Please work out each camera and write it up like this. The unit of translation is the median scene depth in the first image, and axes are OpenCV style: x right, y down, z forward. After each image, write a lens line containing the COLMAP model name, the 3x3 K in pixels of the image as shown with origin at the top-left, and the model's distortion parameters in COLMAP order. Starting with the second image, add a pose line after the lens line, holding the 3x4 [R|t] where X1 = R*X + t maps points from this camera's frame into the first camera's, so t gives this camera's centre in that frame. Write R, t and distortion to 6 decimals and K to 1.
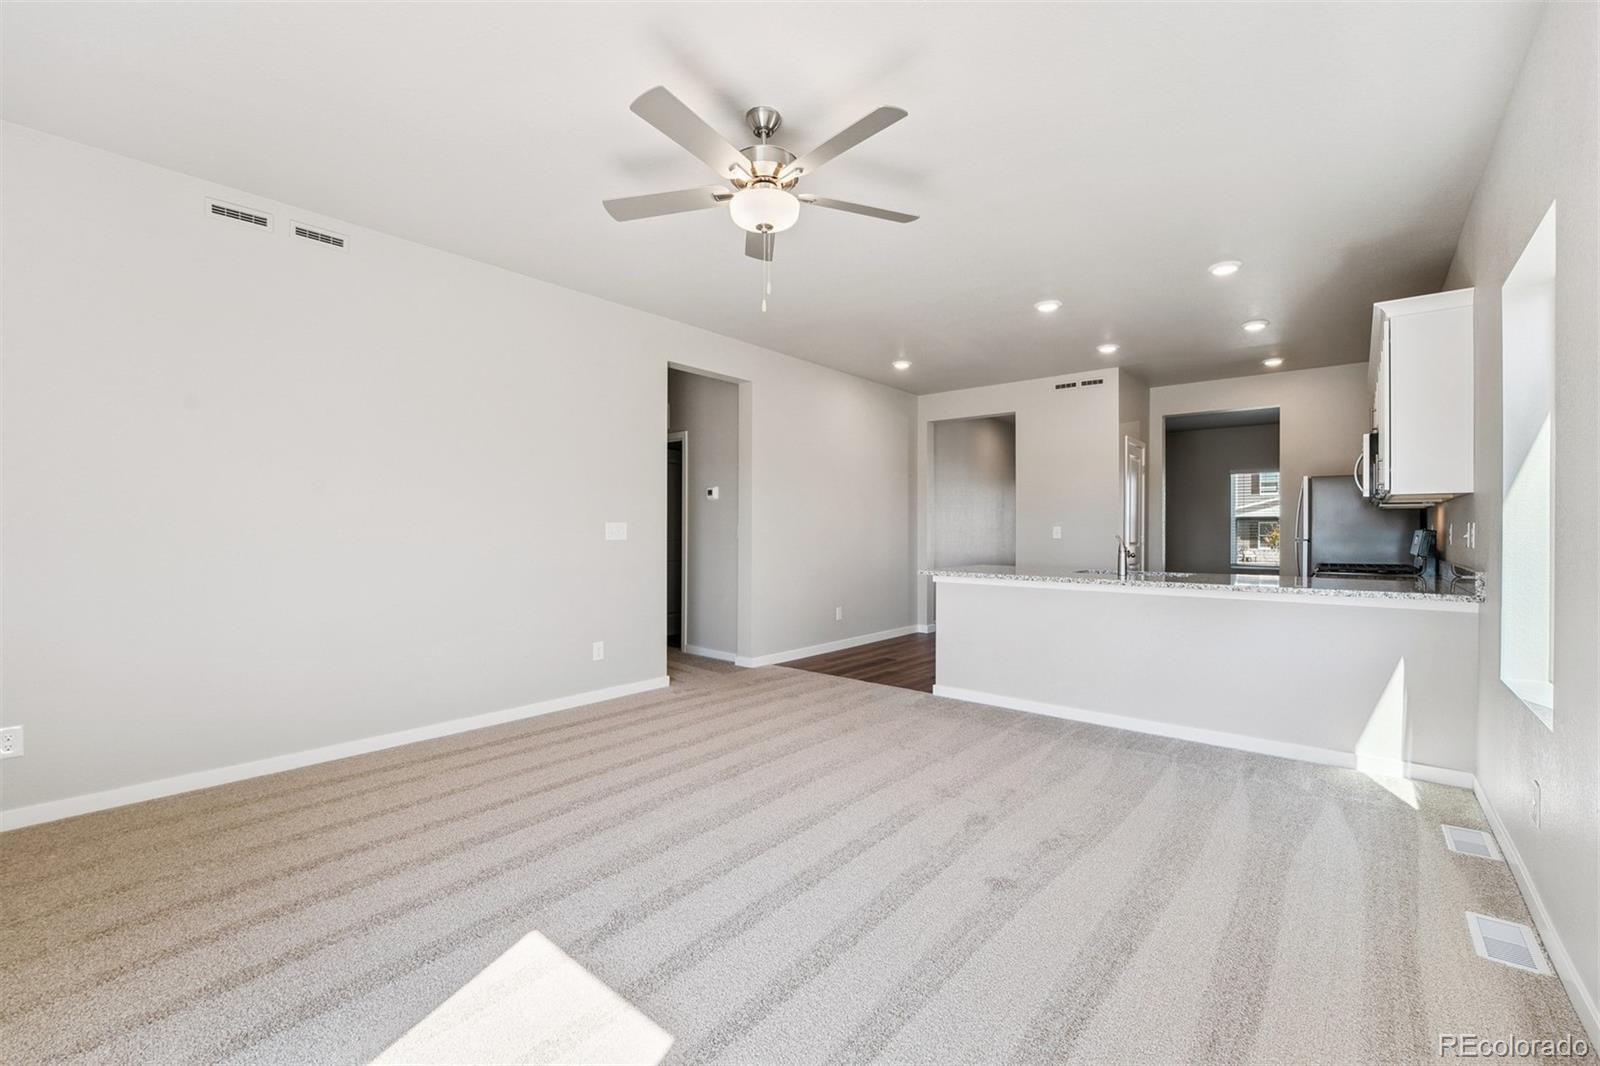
lens RADIAL K [[665.4, 0, 800.0], [0, 665.4, 533.0], [0, 0, 1]] dist [-0.000734, -0.000108]
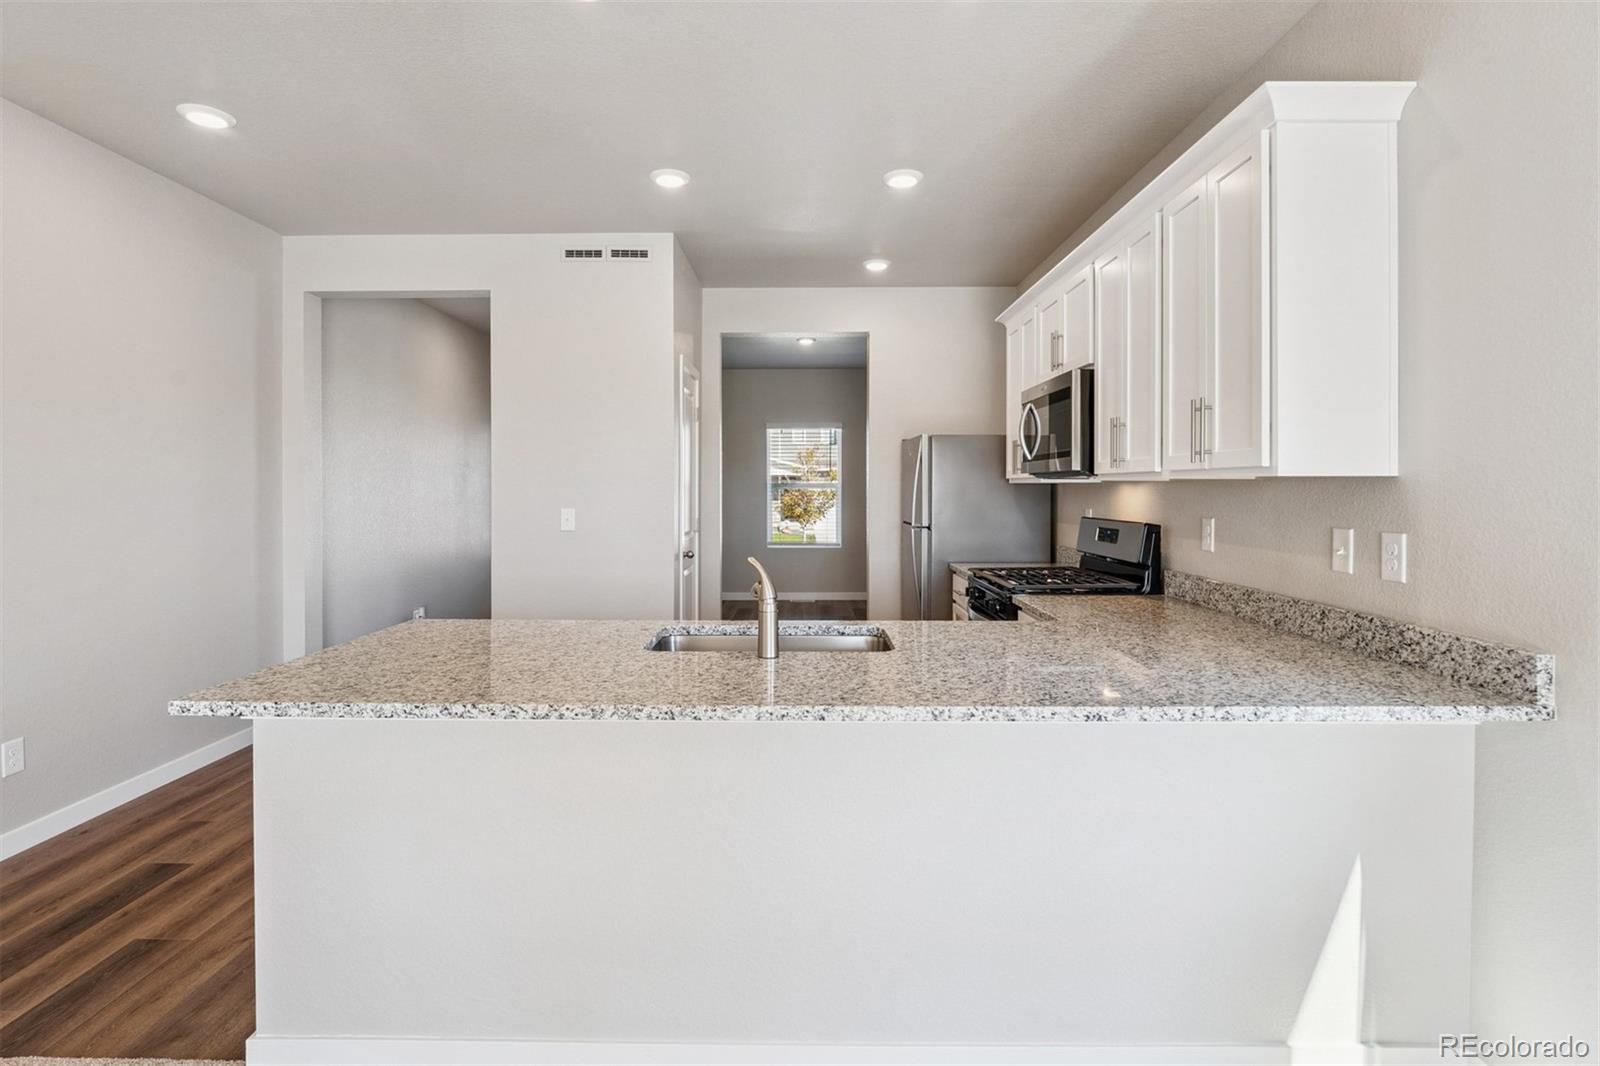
lens RADIAL K [[798.0, 0, 793.2], [0, 798.0, 484.5], [0, 0, 1]] dist [-0.000160, 0.000136]
pose [[0.773670, -0.002683, 0.633583, 0.114738], [0.007860, 0.999955, -0.005363, -0.025234], [-0.633540, 0.009129, 0.773656, 0.381283]]
